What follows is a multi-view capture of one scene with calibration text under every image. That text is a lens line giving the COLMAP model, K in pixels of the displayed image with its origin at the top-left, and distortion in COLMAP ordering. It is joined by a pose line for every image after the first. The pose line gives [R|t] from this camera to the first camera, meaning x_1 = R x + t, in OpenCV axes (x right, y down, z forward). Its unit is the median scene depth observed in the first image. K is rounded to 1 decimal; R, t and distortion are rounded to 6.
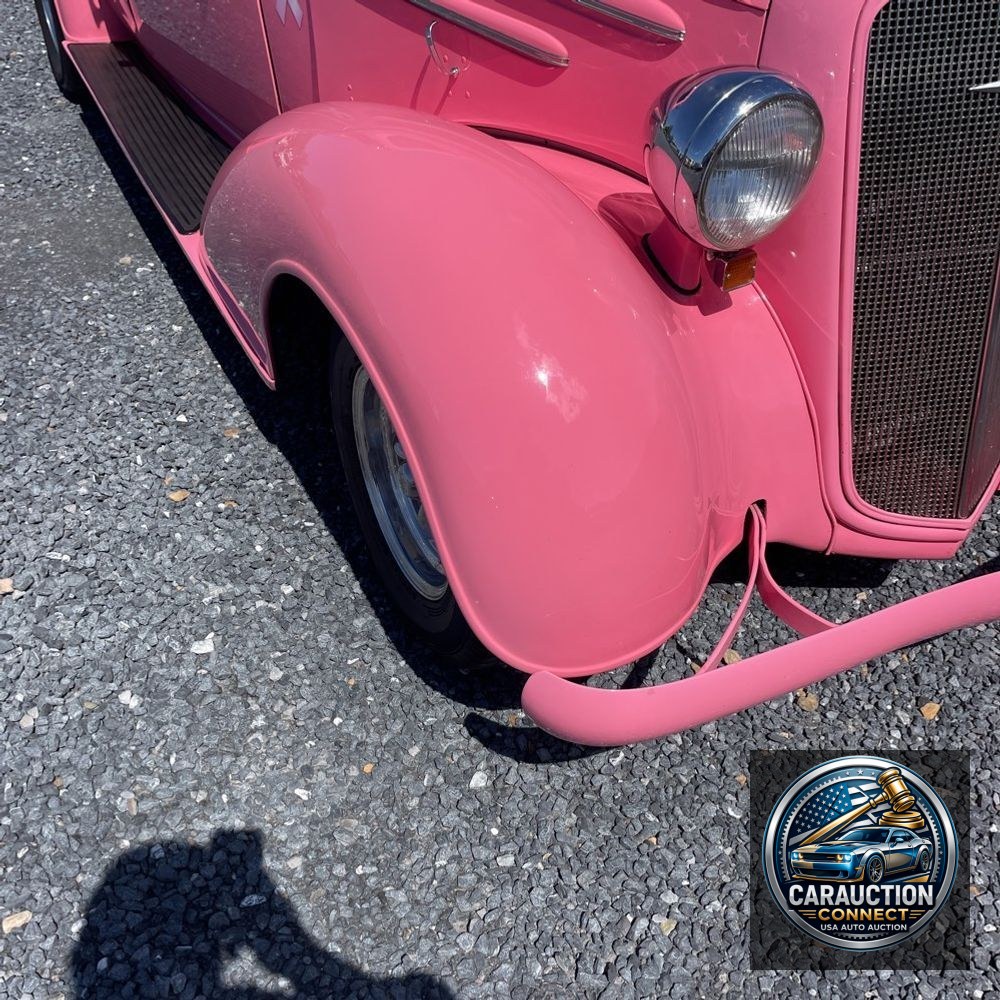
lens RADIAL K [[999.2, 0, 520.8], [0, 999.2, 497.7], [0, 0, 1]] dist [0.104622, -0.132847]
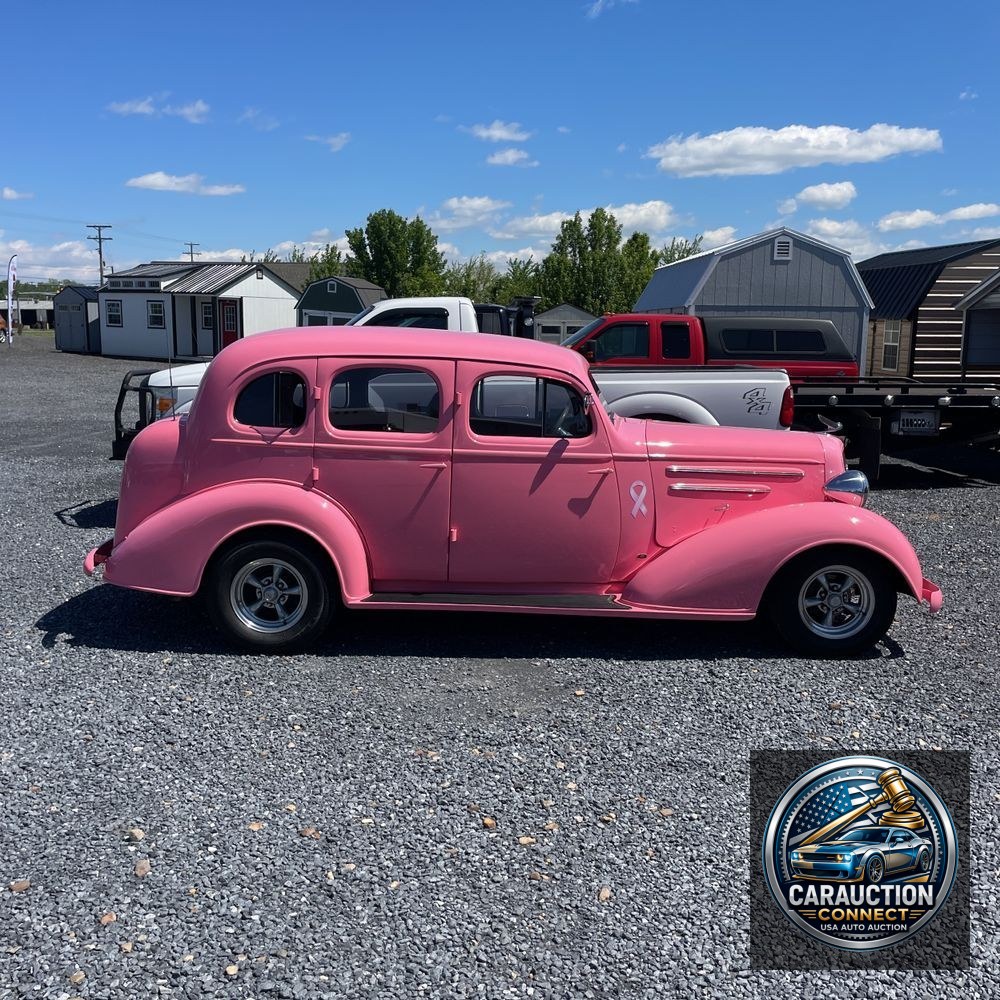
lens RADIAL K [[999.2, 0, 520.8], [0, 999.2, 497.7], [0, 0, 1]] dist [0.104622, -0.132847]
pose [[0.458713, -0.164198, 0.873282, -3.652087], [0.573596, 0.805310, -0.149877, -0.412213], [-0.678653, 0.569661, 0.463590, -0.020981]]
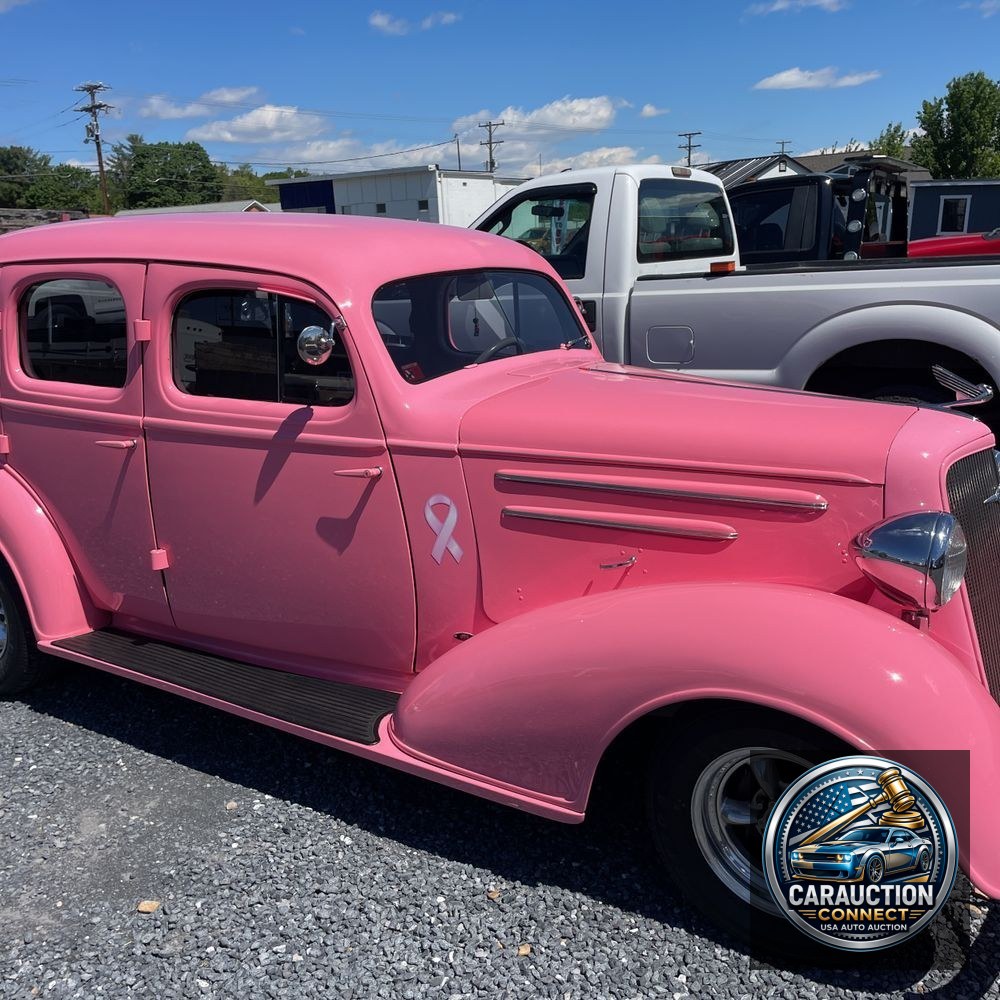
lens RADIAL K [[1012.6, 0, 516.9], [0, 1012.6, 484.4], [0, 0, 1]] dist [0.097885, -0.123515]
pose [[0.865716, -0.169859, 0.470832, -1.069378], [0.364514, 0.858594, -0.360480, -0.051066], [-0.343023, 0.483699, 0.805215, -0.232715]]
